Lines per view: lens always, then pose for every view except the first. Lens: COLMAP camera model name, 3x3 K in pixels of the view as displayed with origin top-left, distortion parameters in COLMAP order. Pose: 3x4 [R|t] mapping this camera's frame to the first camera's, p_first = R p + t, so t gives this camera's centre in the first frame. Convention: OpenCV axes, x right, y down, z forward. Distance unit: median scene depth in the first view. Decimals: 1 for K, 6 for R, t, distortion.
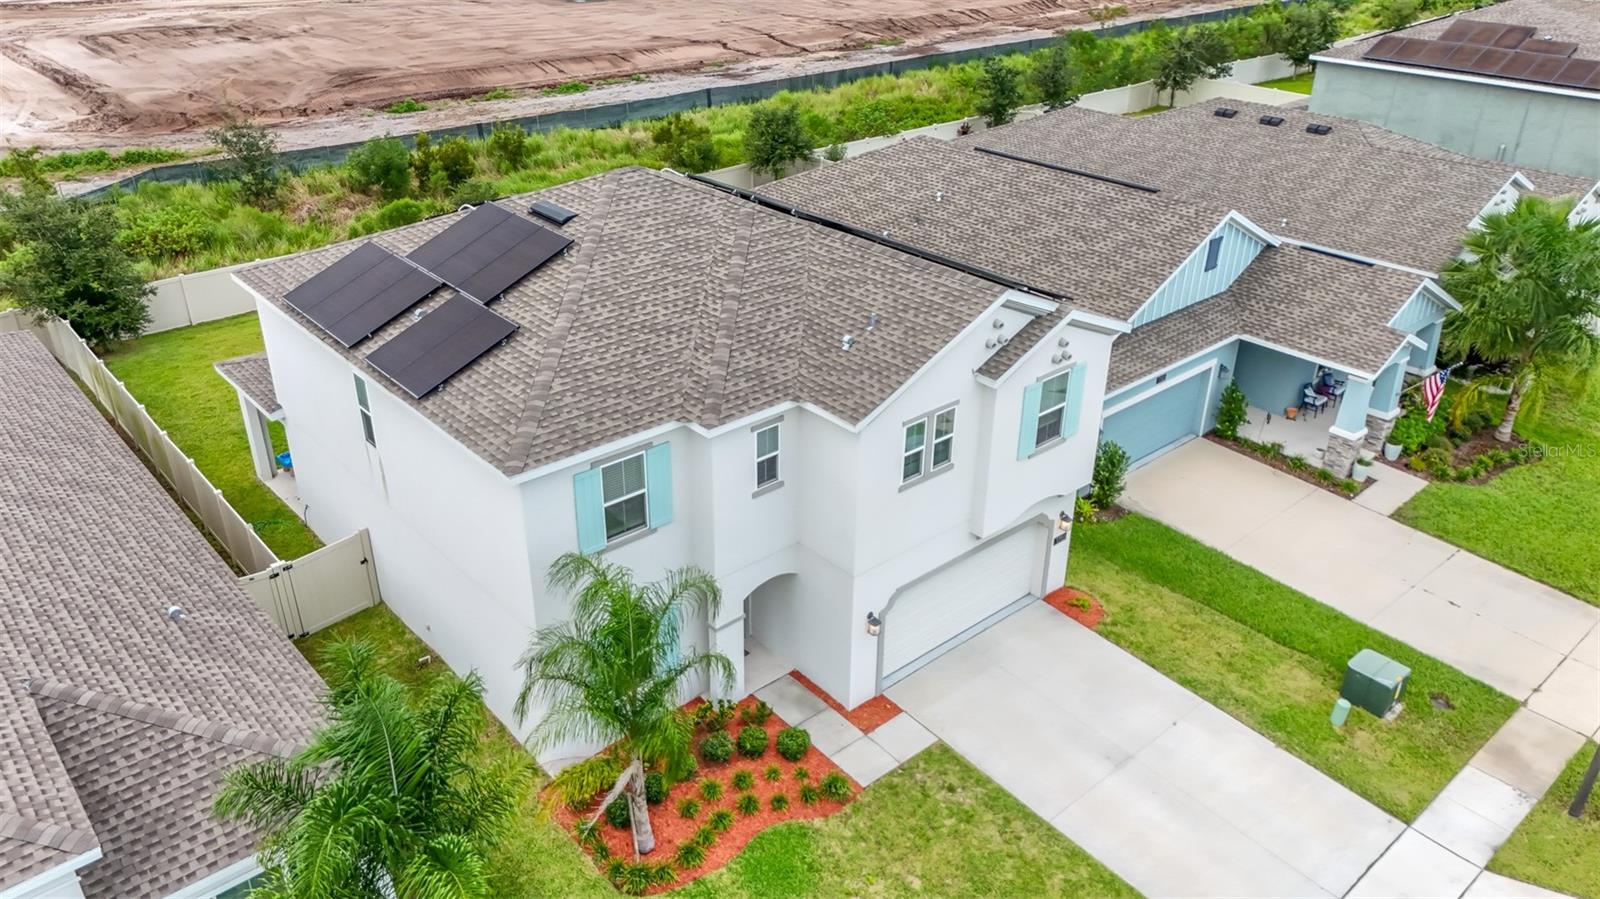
lens RADIAL K [[1175.0, 0, 800.0], [0, 1175.0, 449.5], [0, 0, 1]] dist [0.012255, 0.000112]
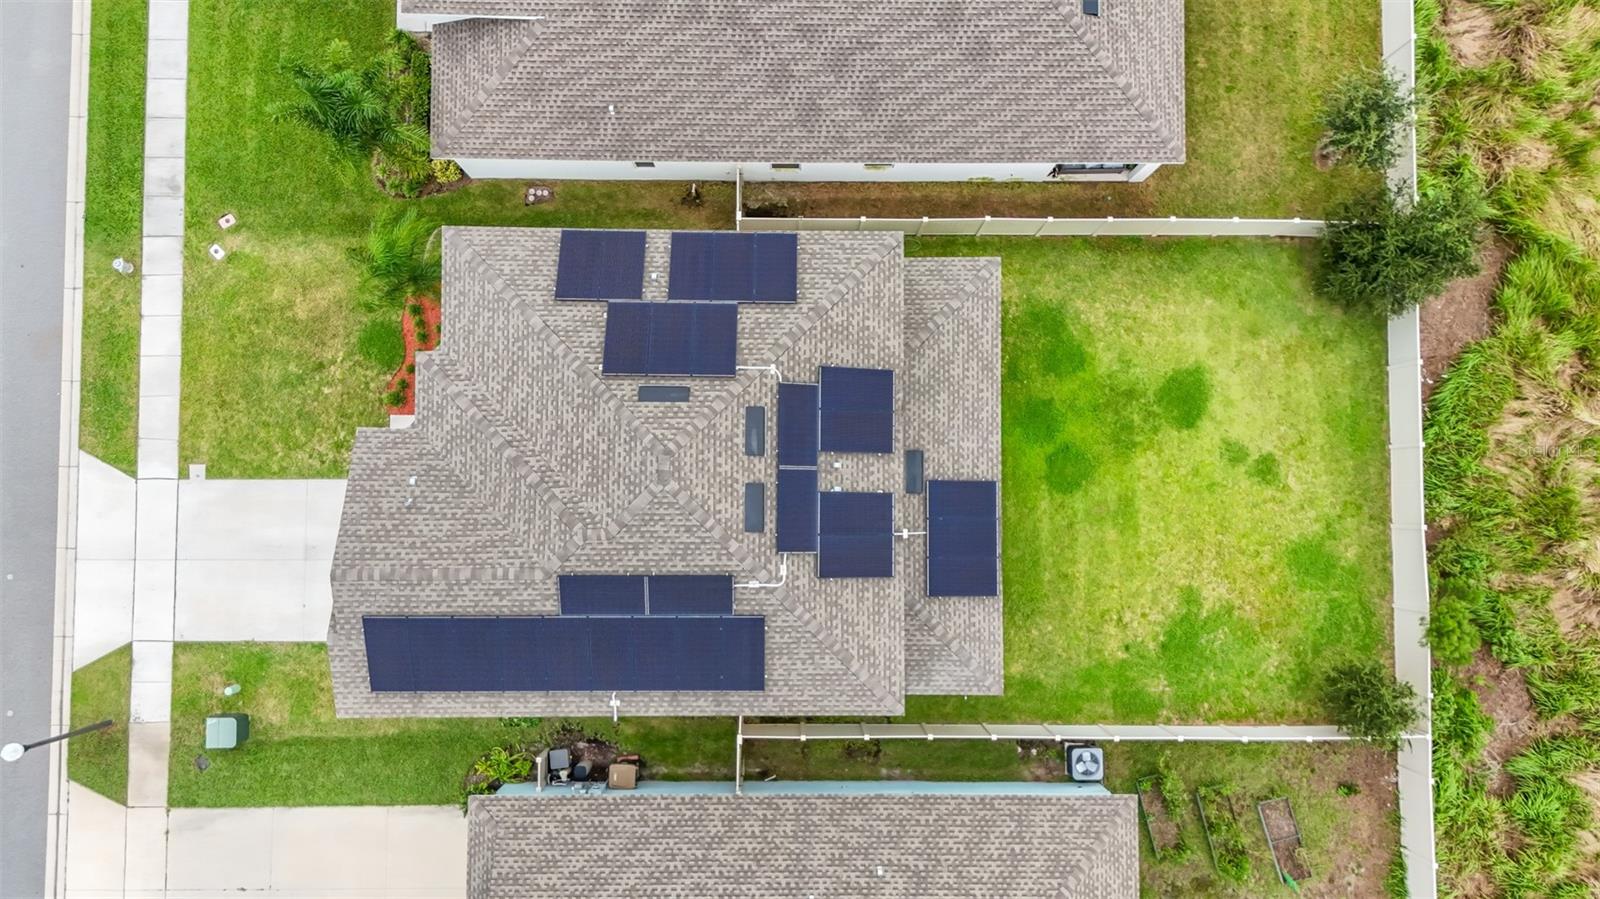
lens RADIAL K [[1175.0, 0, 800.0], [0, 1175.0, 449.5], [0, 0, 1]] dist [0.012255, 0.000112]
pose [[-0.665740, 0.743688, -0.060974, -0.201225], [-0.364162, -0.252494, 0.896456, -1.470685], [0.651288, 0.619011, 0.438918, 0.638799]]
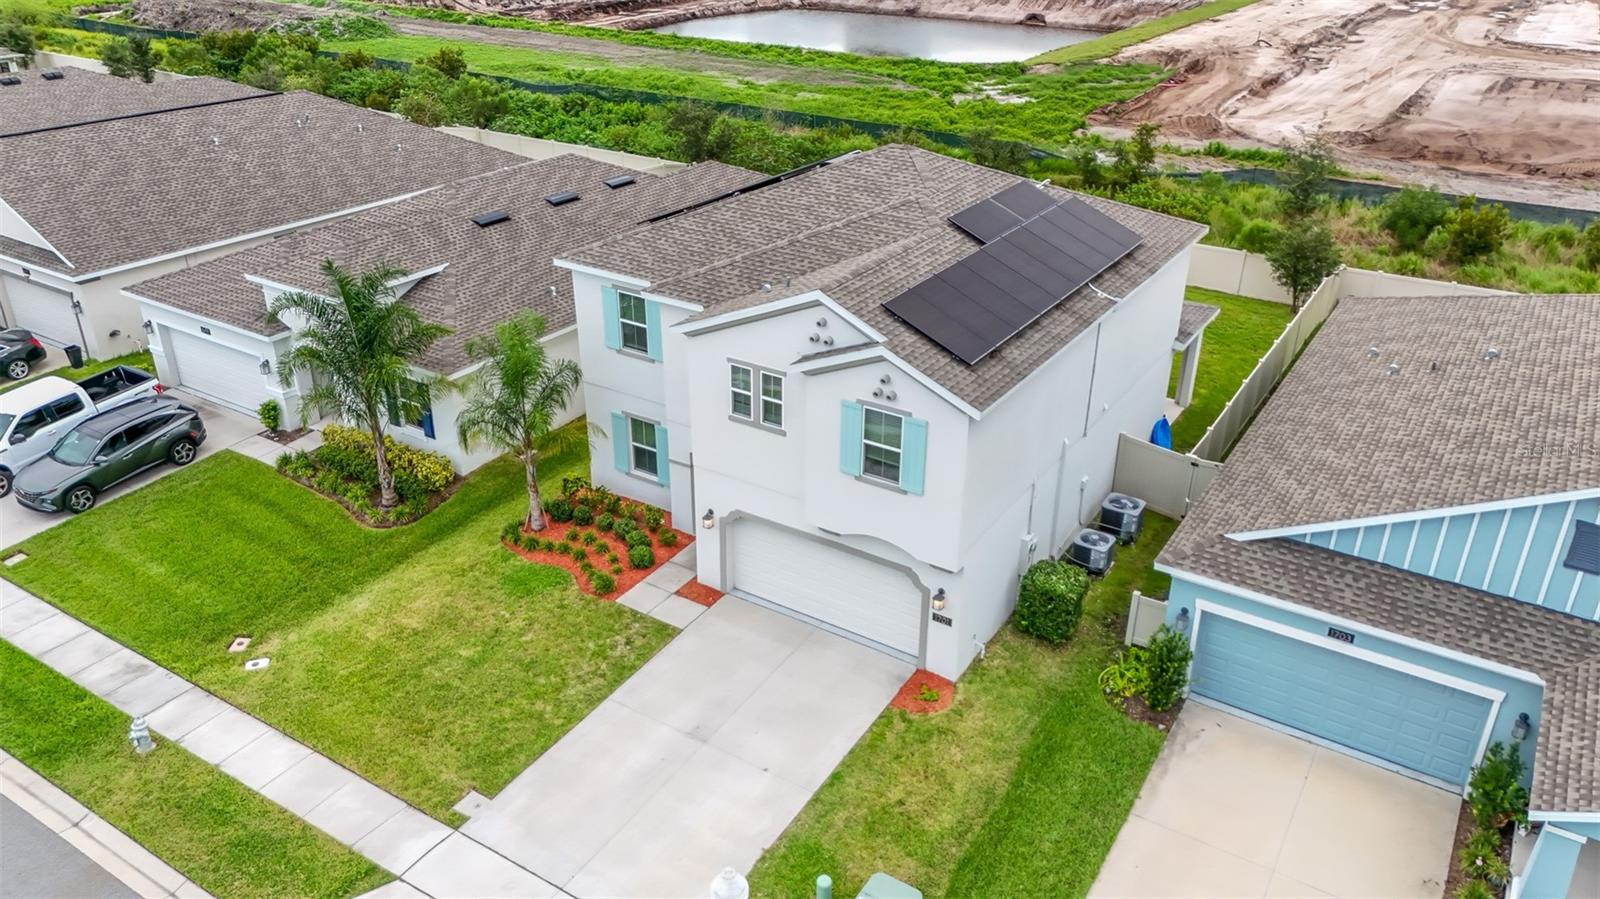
lens RADIAL K [[1175.0, 0, 800.0], [0, 1175.0, 449.5], [0, 0, 1]] dist [0.012255, 0.000112]
pose [[0.272426, 0.423768, -0.863832, 1.112809], [-0.449817, 0.849732, 0.274992, -0.288395], [0.850558, 0.313651, 0.422107, 0.559596]]
